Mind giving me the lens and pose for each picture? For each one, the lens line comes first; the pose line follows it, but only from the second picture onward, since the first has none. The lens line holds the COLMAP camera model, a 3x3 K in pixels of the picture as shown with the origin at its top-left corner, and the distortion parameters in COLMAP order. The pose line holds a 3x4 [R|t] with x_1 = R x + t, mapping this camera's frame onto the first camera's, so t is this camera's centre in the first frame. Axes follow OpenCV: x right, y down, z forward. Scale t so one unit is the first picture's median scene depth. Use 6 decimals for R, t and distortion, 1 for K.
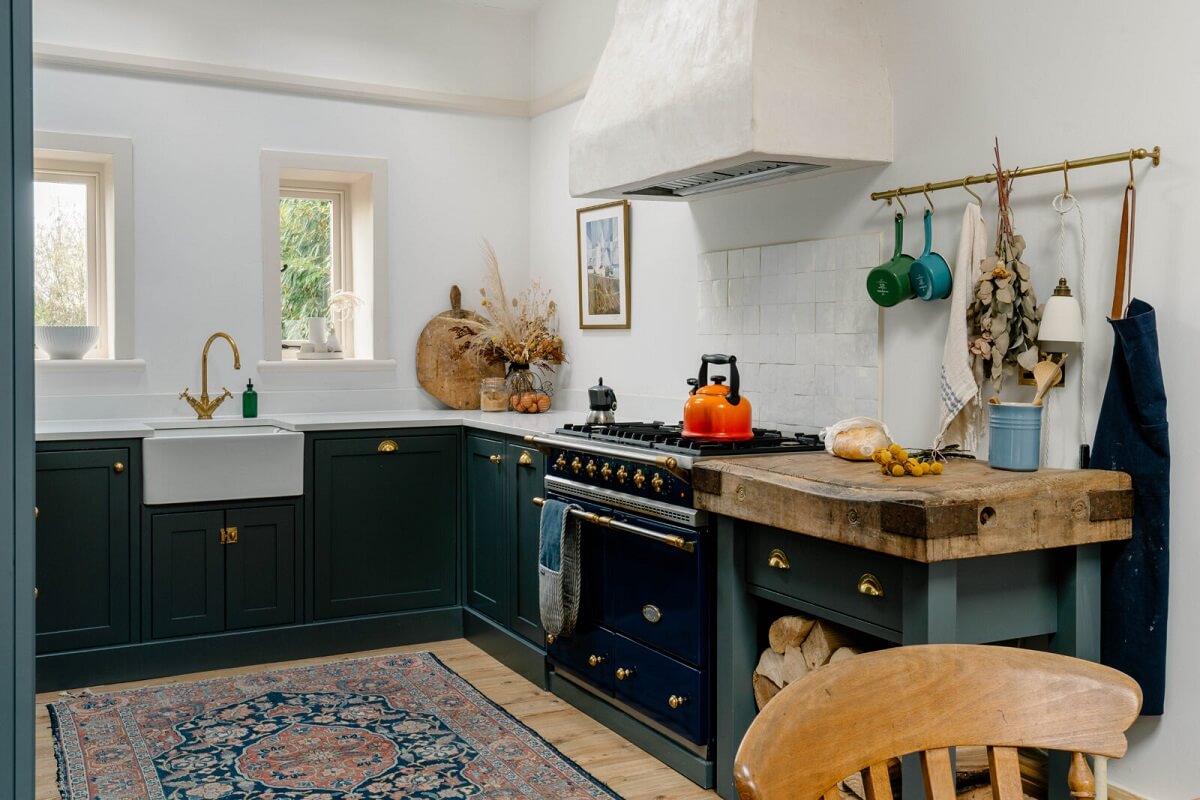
lens RADIAL K [[1122.7, 0, 599.9], [0, 1122.7, 378.1], [0, 0, 1]] dist [0.005297, 0.010675]
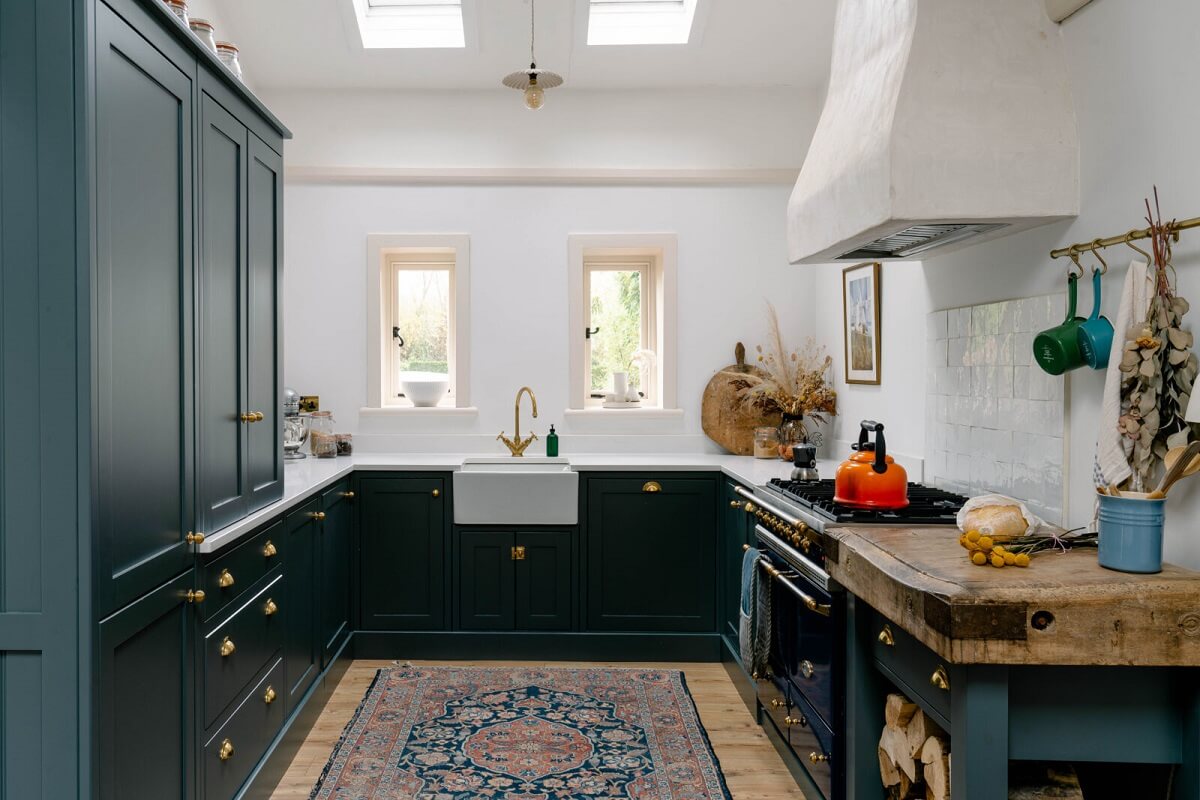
lens RADIAL K [[1009.9, 0, 600.0], [0, 1009.9, 400.0], [0, 0, 1]] dist [0.007509, -0.001208]
pose [[0.870615, 0.016603, -0.491685, 0.313233], [-0.015302, 0.999861, 0.006668, -0.039399], [0.491727, 0.001719, 0.870748, 0.086731]]
